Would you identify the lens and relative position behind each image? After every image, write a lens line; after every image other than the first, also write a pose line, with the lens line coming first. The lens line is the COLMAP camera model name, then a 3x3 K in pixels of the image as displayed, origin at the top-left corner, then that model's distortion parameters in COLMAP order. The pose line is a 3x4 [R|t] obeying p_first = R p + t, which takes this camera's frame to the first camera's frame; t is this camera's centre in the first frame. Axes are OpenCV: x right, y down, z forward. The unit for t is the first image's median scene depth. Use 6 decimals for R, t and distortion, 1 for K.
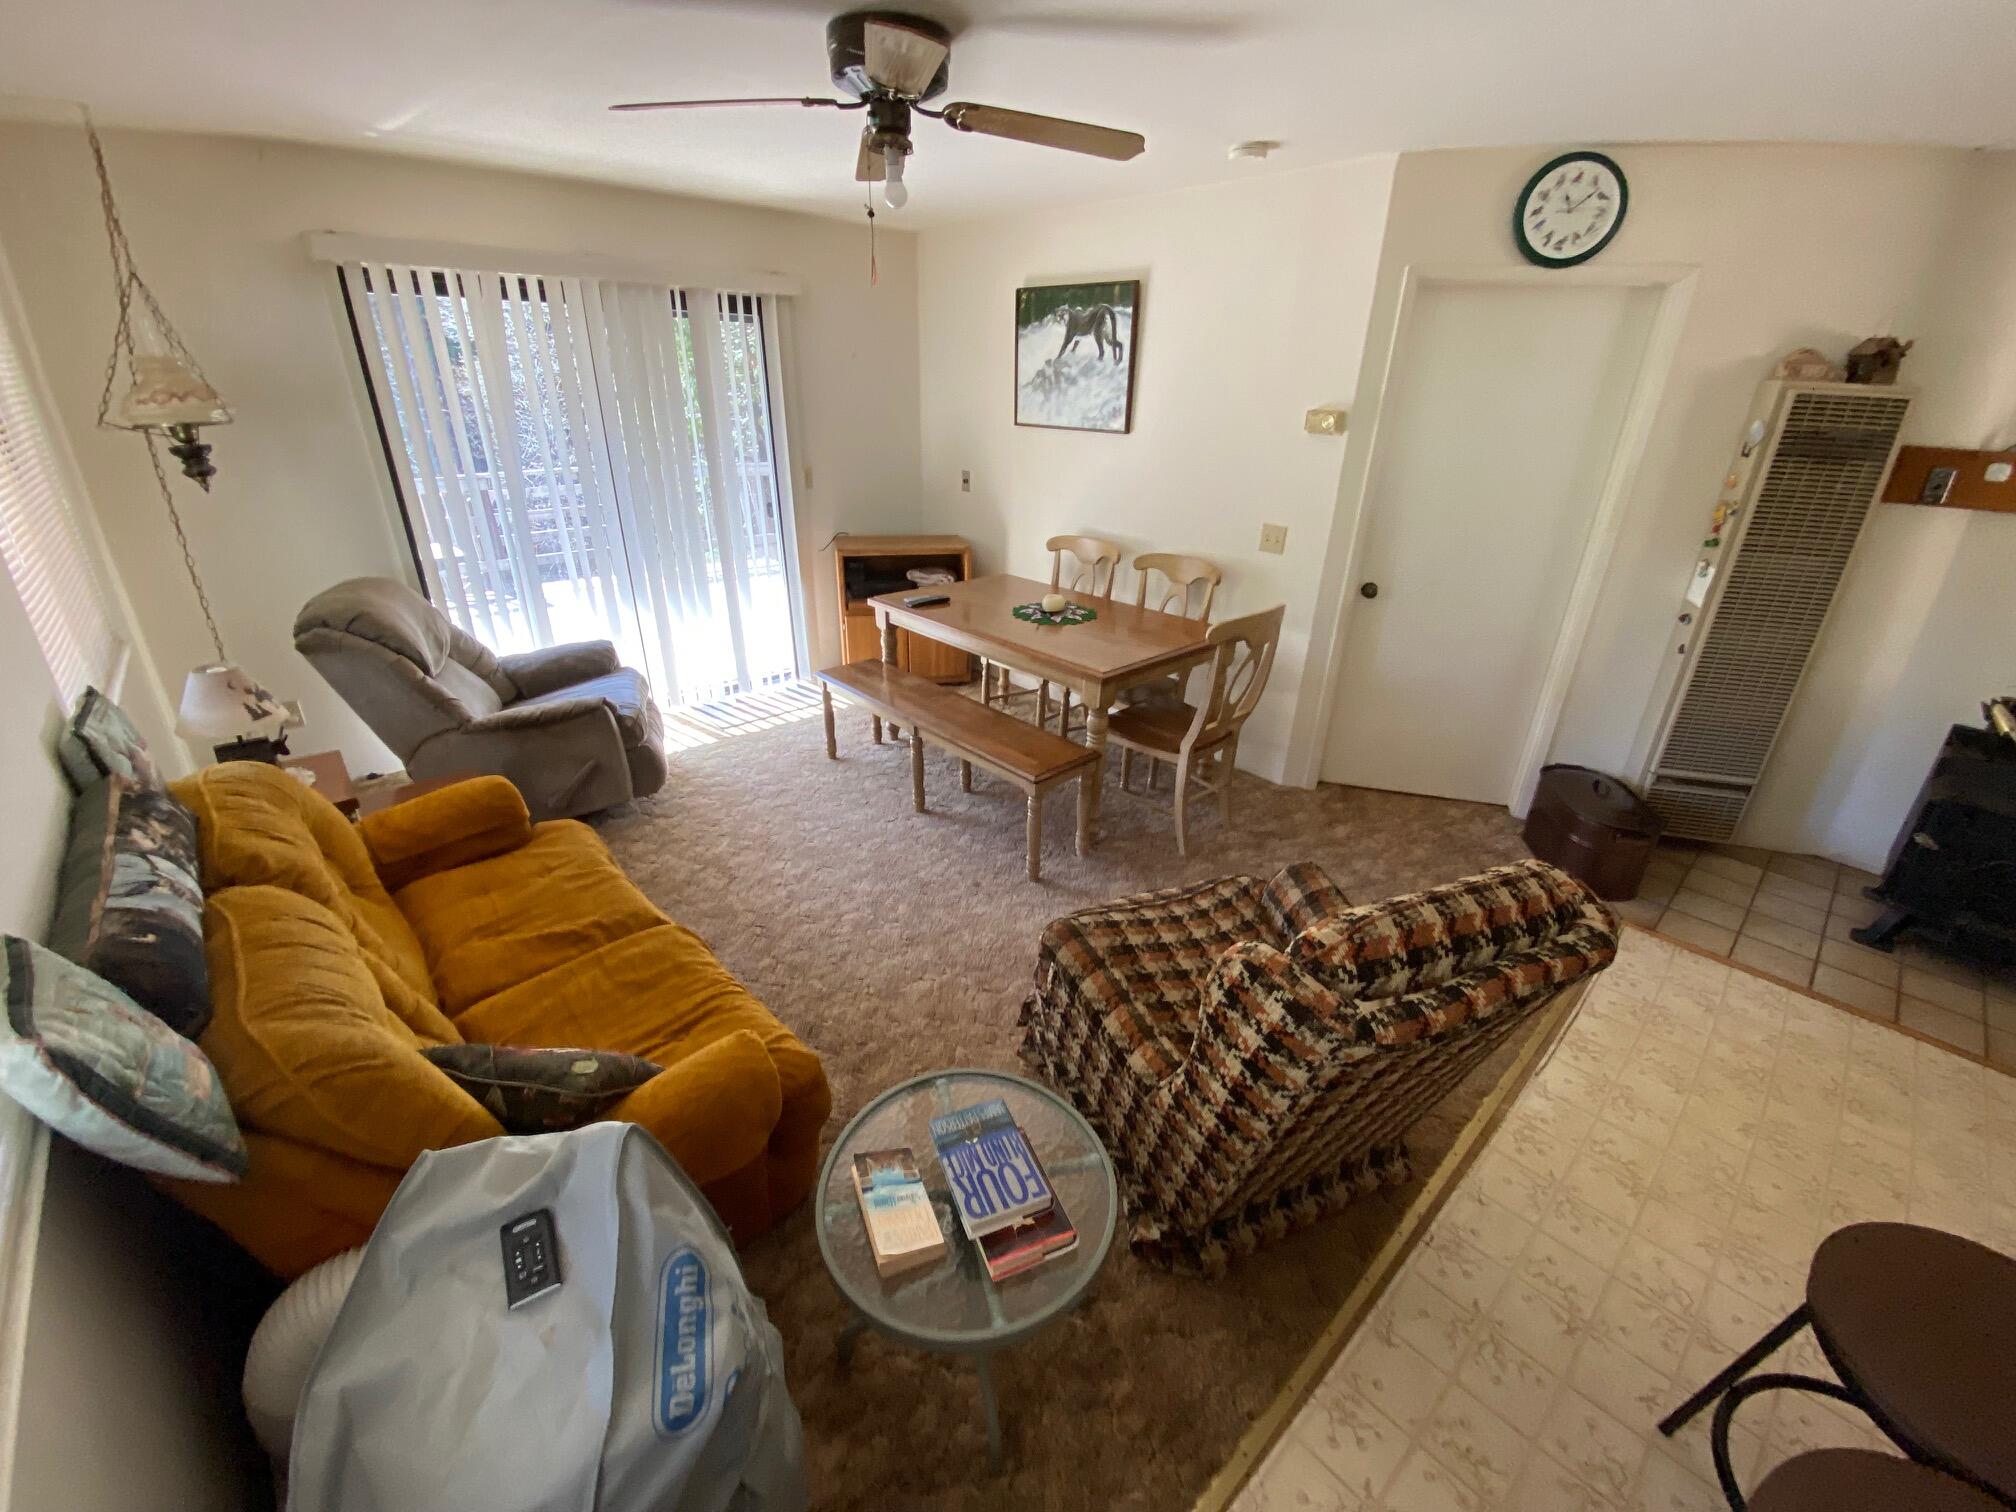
lens RADIAL K [[825.8, 0, 1013.5], [0, 825.8, 750.9], [0, 0, 1]] dist [0.021433, -0.020090]
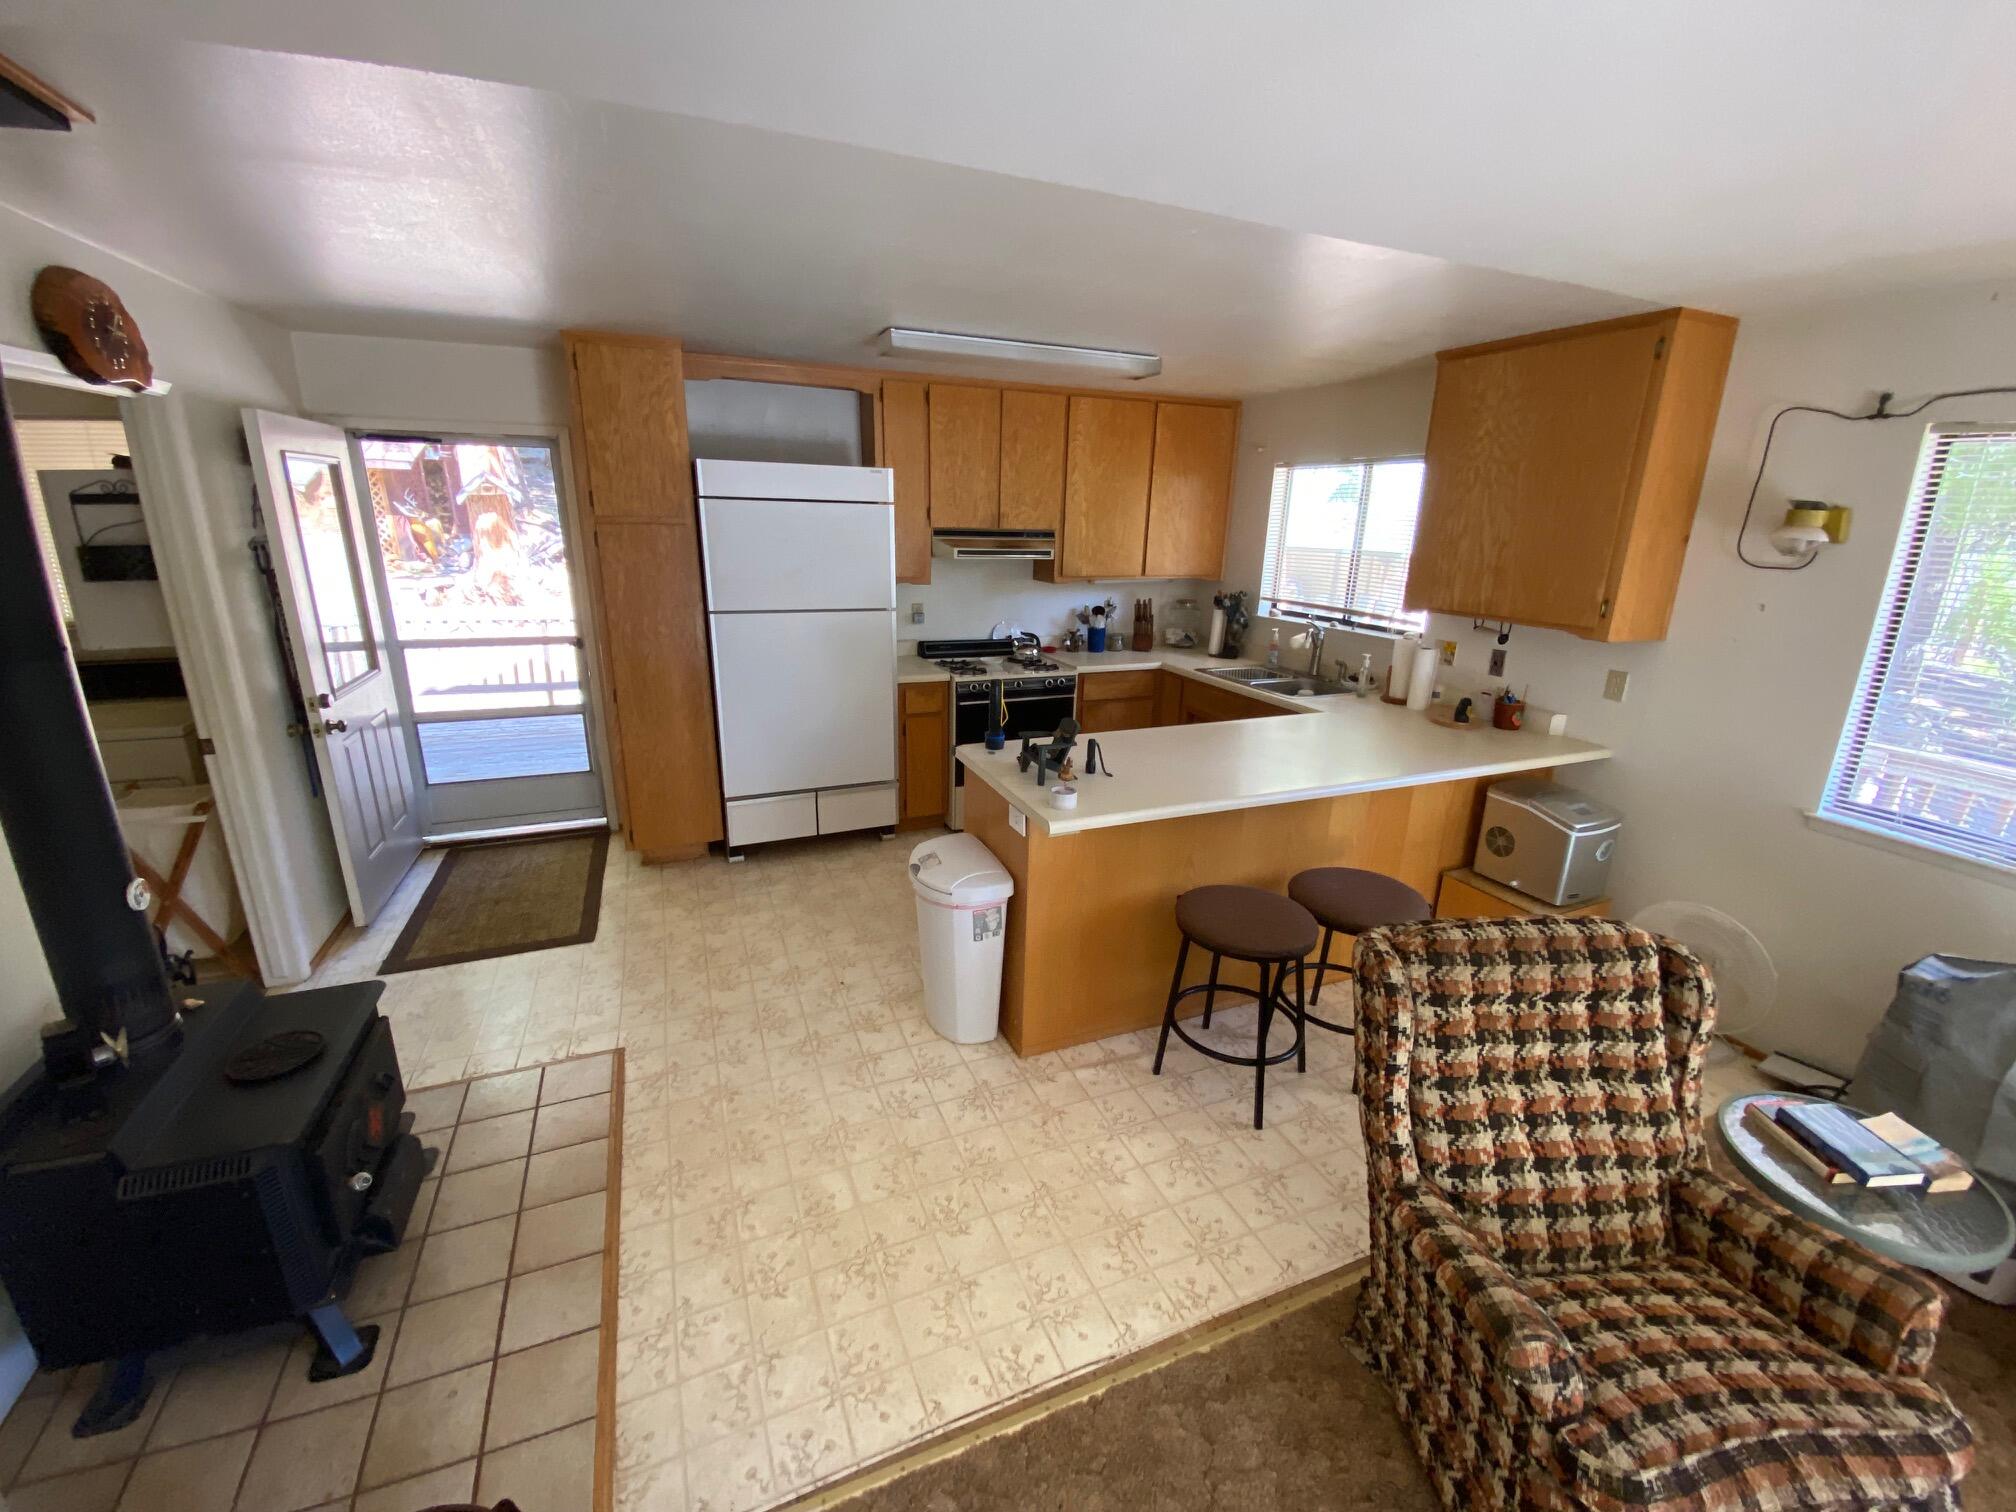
lens RADIAL K [[825.8, 0, 1013.5], [0, 825.8, 750.9], [0, 0, 1]] dist [0.021433, -0.020090]
pose [[-0.935189, -0.143688, 0.323690, 0.422861], [0.100961, 0.767898, 0.632565, -0.447680], [-0.339453, 0.624248, -0.703624, 0.957062]]
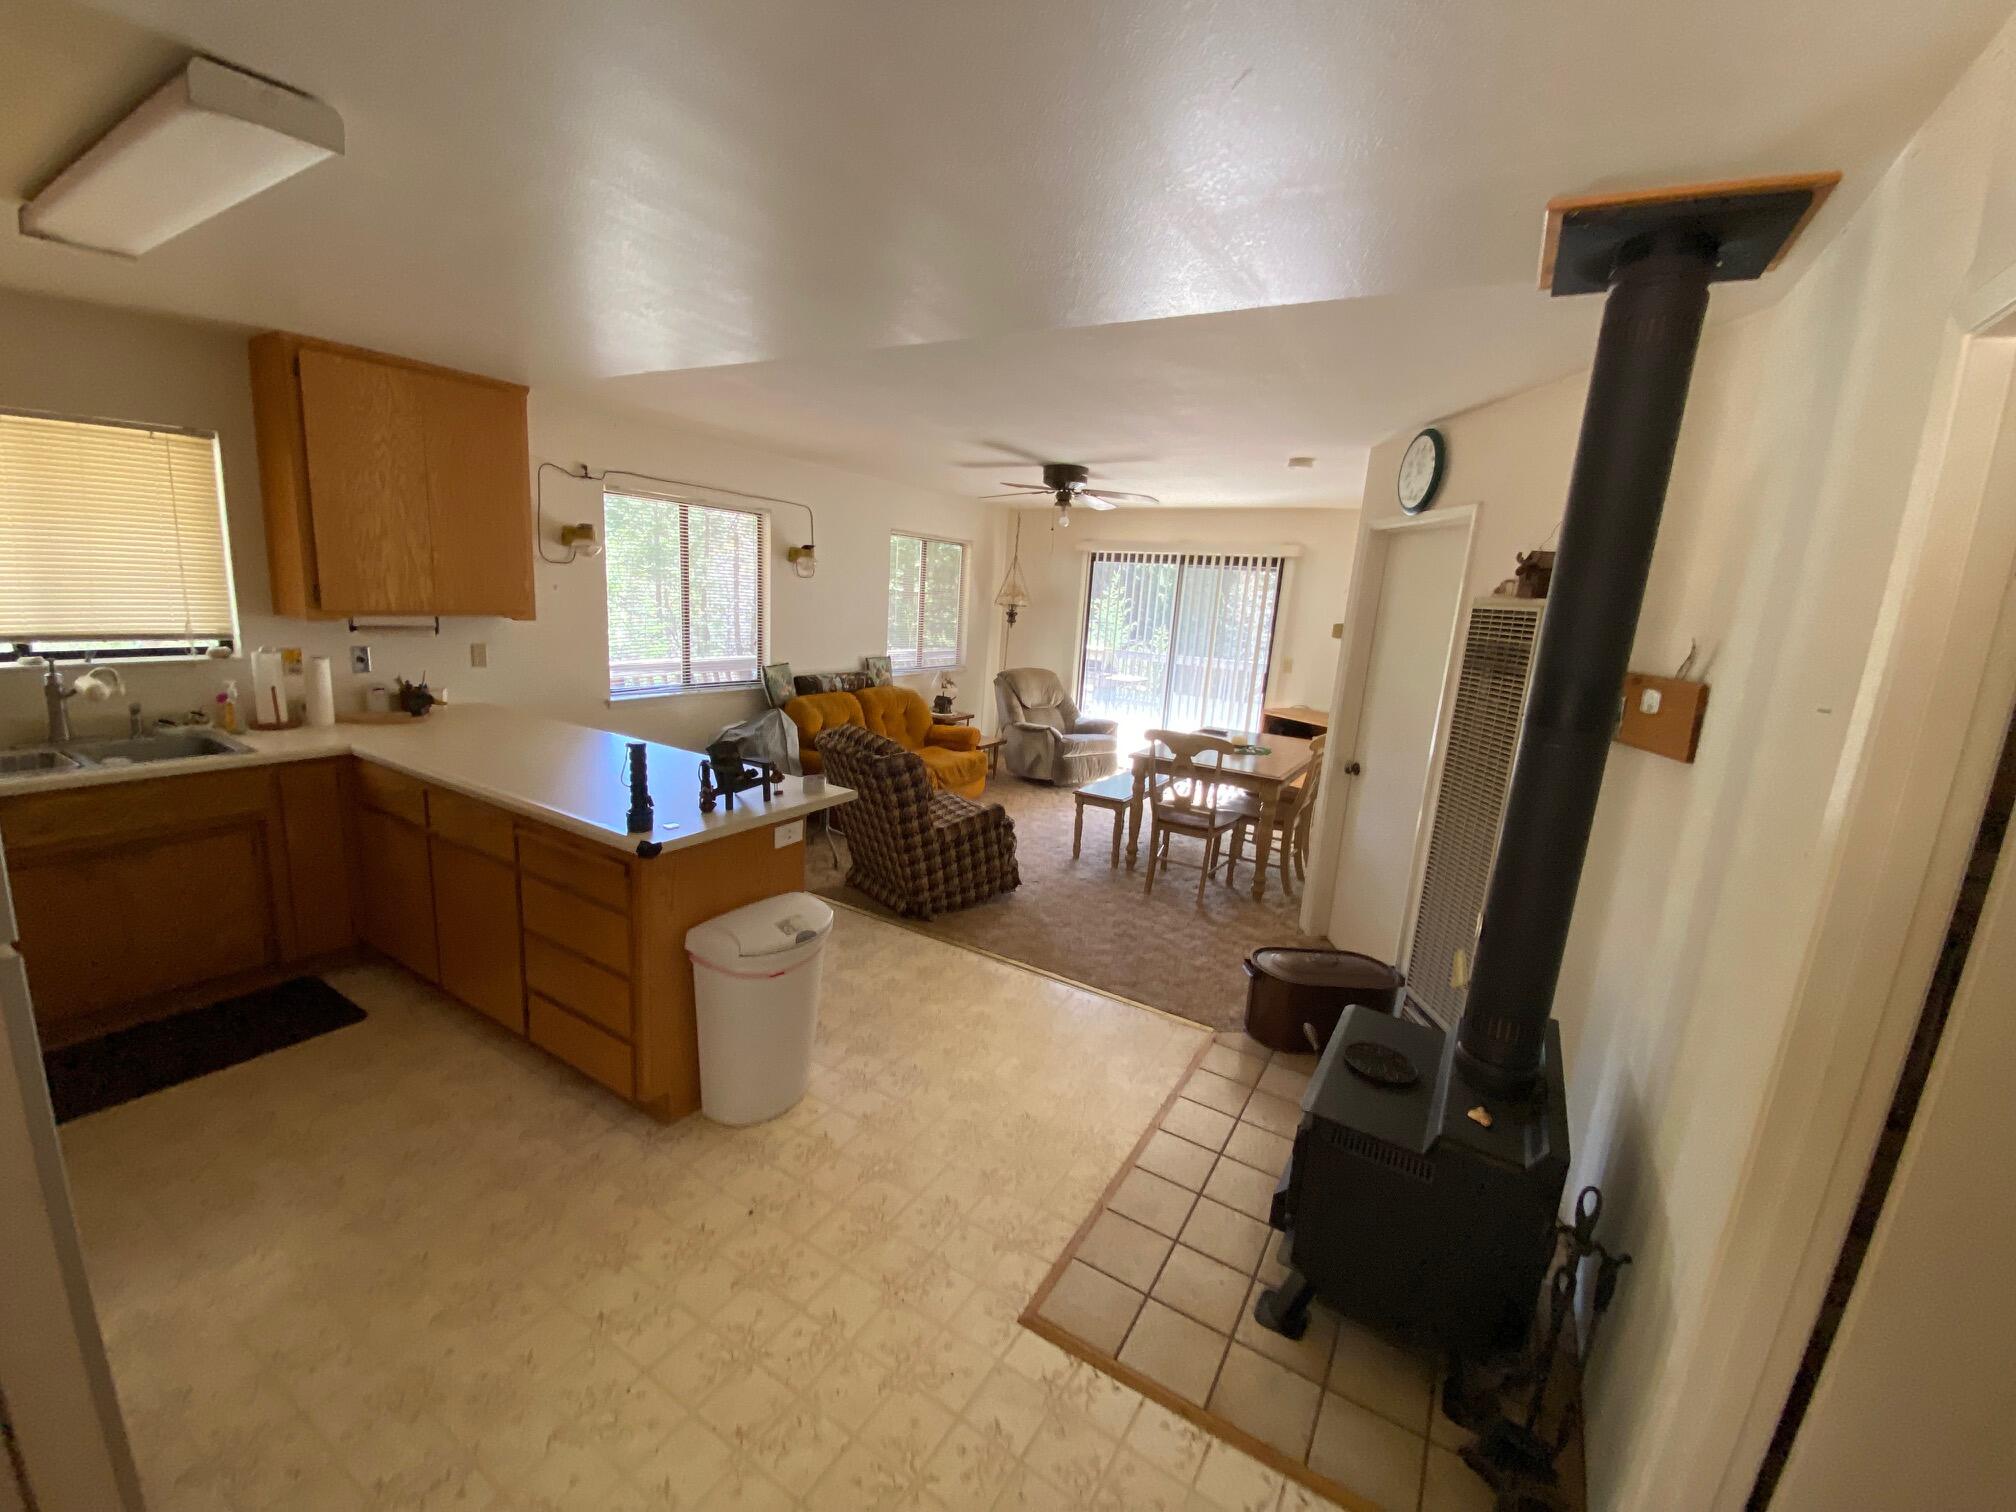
lens RADIAL K [[825.8, 0, 1013.5], [0, 825.8, 750.9], [0, 0, 1]] dist [0.021433, -0.020090]
pose [[0.281848, 0.184480, -0.941557, 1.653129], [-0.444441, 0.894810, 0.042280, -0.061409], [0.850314, 0.406550, 0.334191, 0.232965]]
